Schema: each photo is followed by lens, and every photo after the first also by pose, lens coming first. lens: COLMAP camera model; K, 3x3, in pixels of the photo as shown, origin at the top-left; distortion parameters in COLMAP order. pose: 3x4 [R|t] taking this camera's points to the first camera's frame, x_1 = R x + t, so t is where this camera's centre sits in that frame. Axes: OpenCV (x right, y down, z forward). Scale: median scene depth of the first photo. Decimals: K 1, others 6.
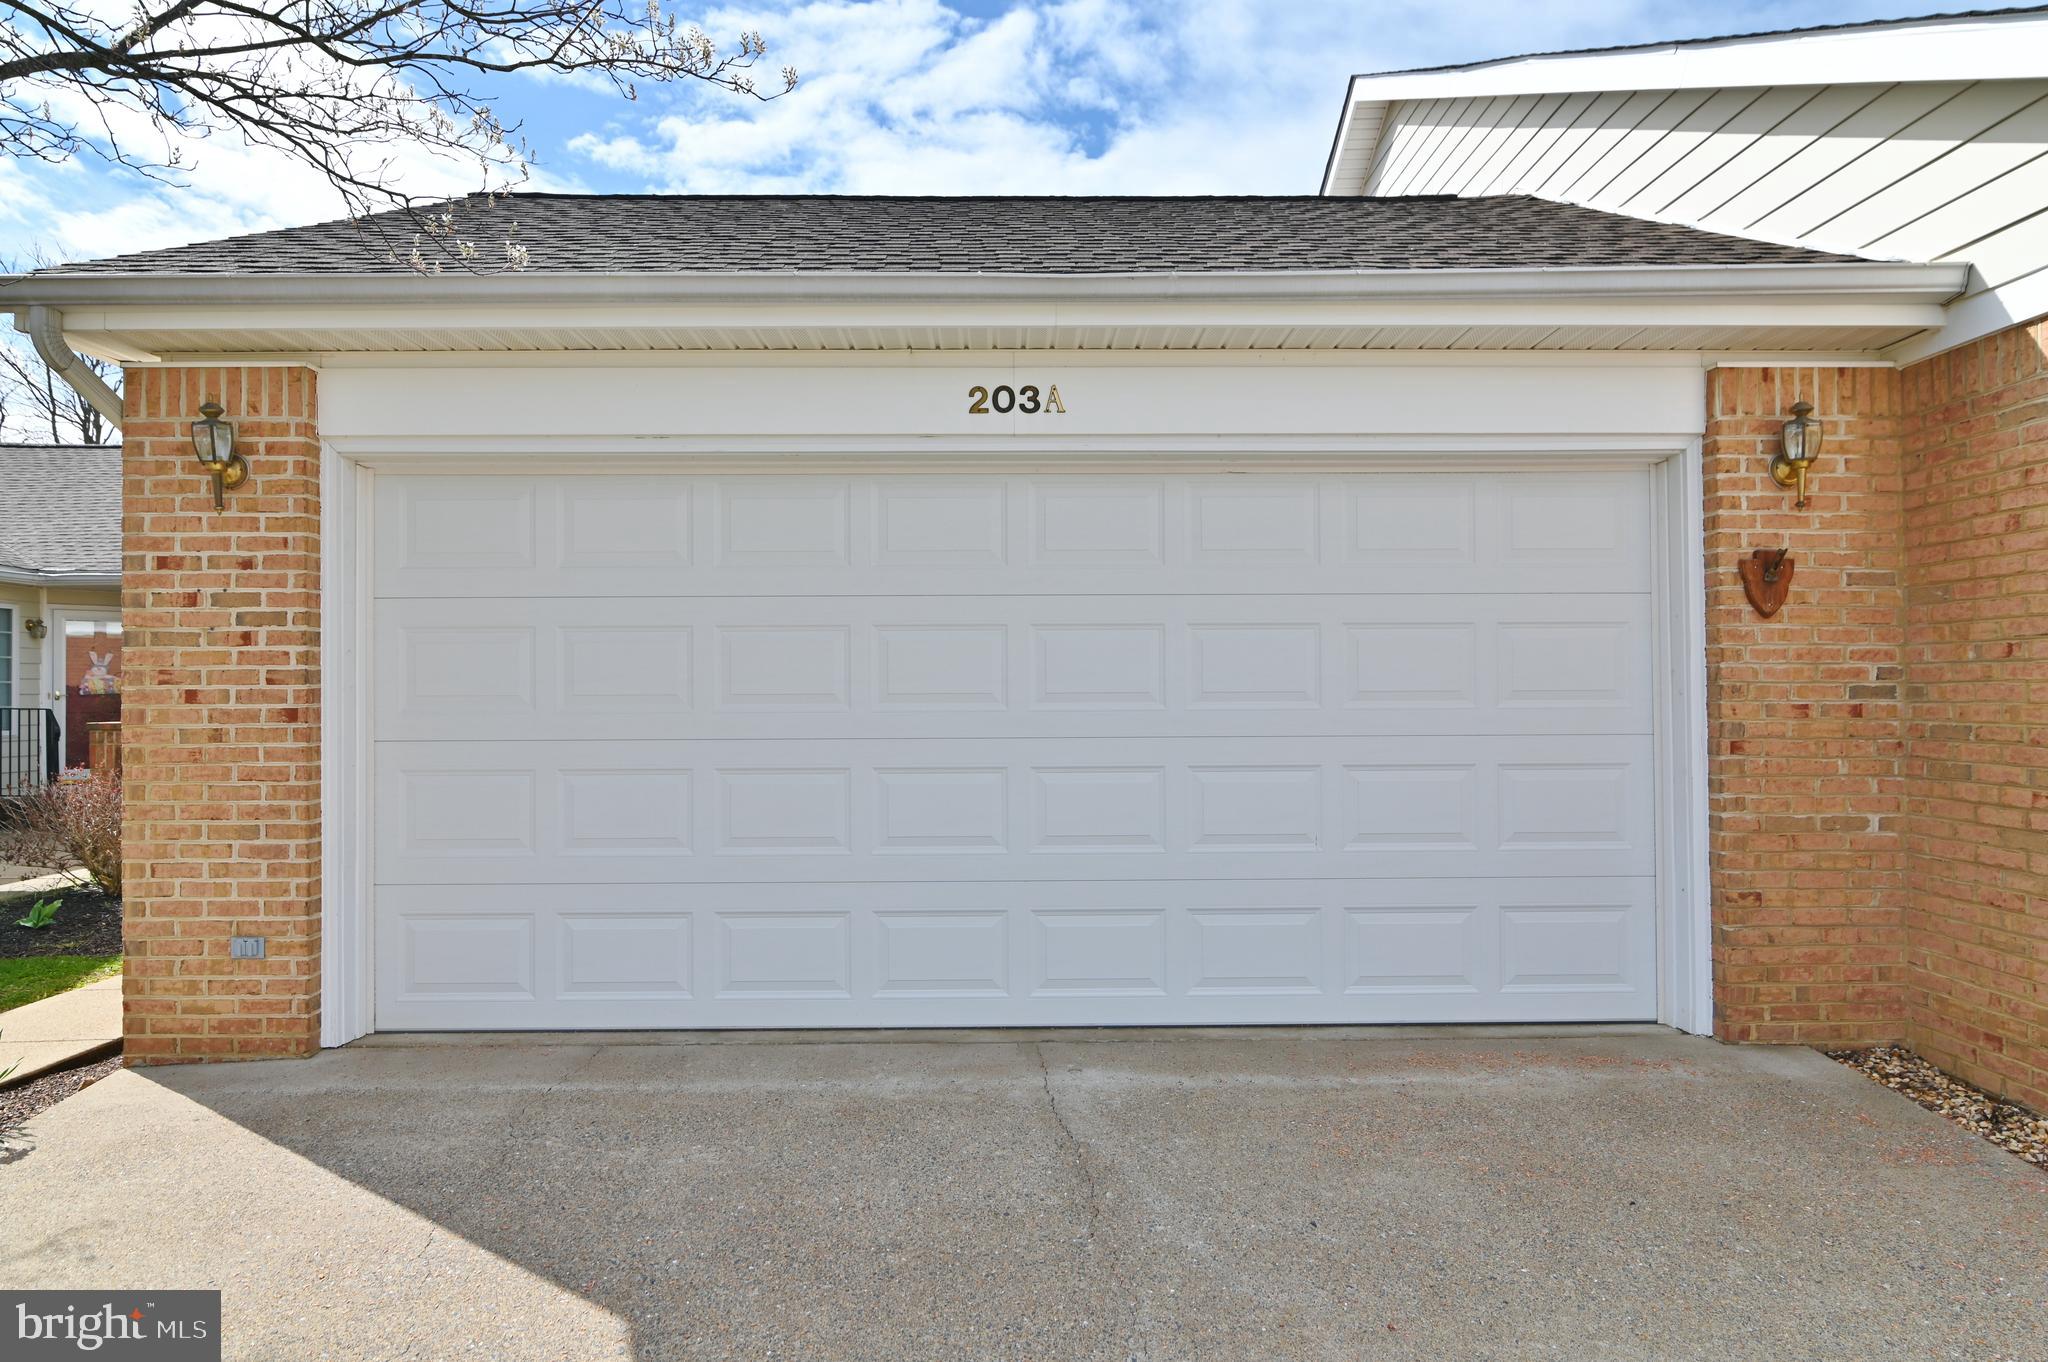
lens RADIAL K [[1167.3, 0, 1030.9], [0, 1167.3, 683.5], [0, 0, 1]] dist [-0.008745, -0.002425]
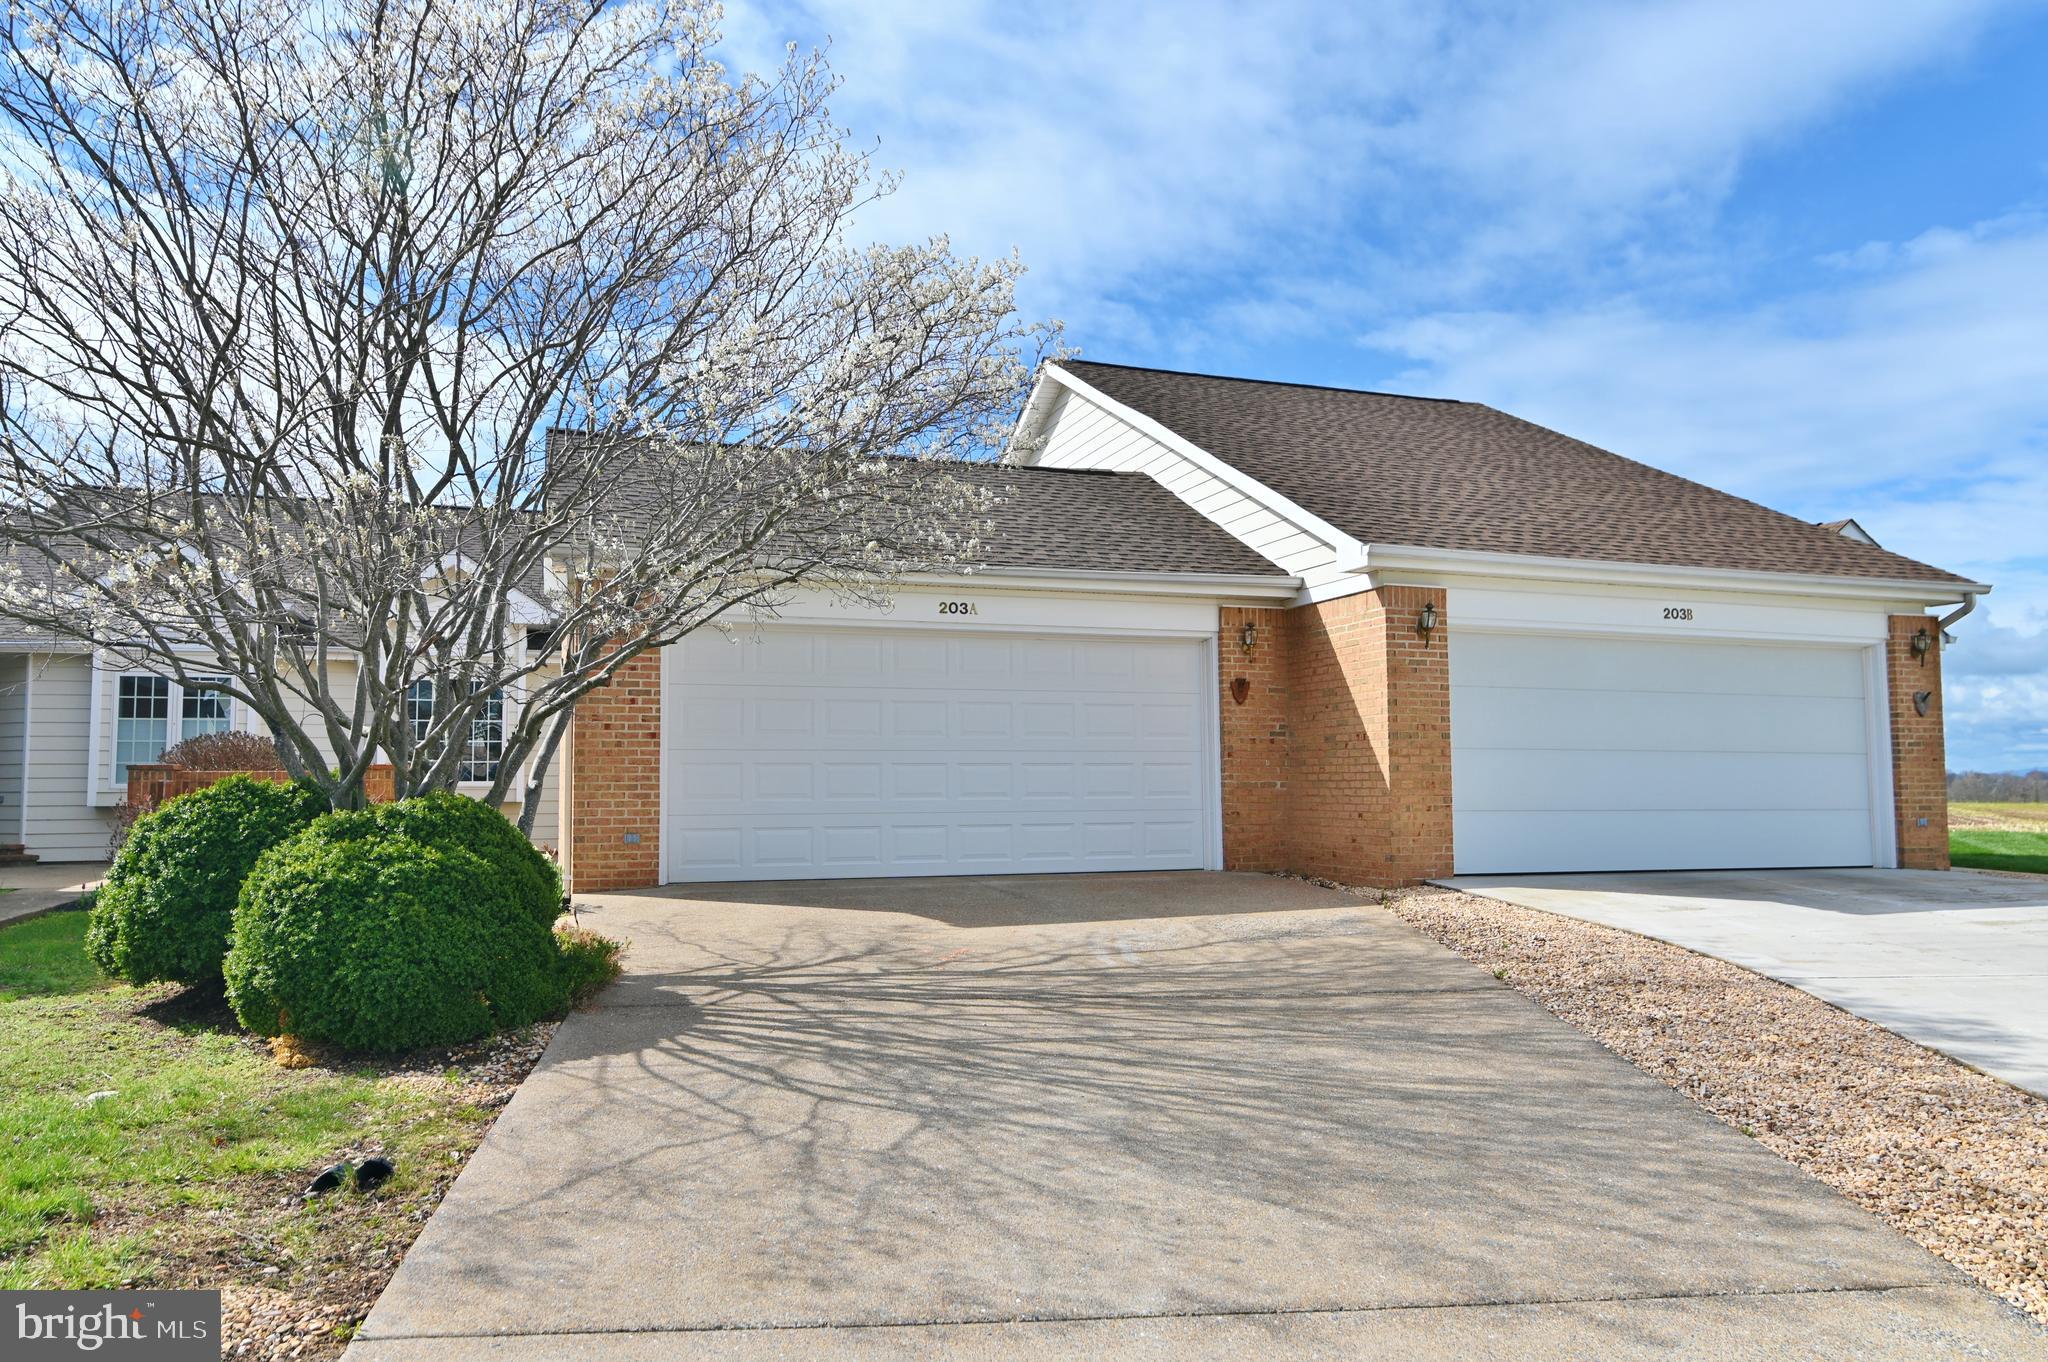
lens RADIAL K [[1428.5, 0, 1018.8], [0, 1428.5, 676.5], [0, 0, 1]] dist [-0.007077, 0.008733]
pose [[0.949286, 0.024550, 0.313453, -0.826019], [-0.002391, 0.997482, -0.070883, 0.106943], [-0.314404, 0.066539, 0.946955, -1.846585]]
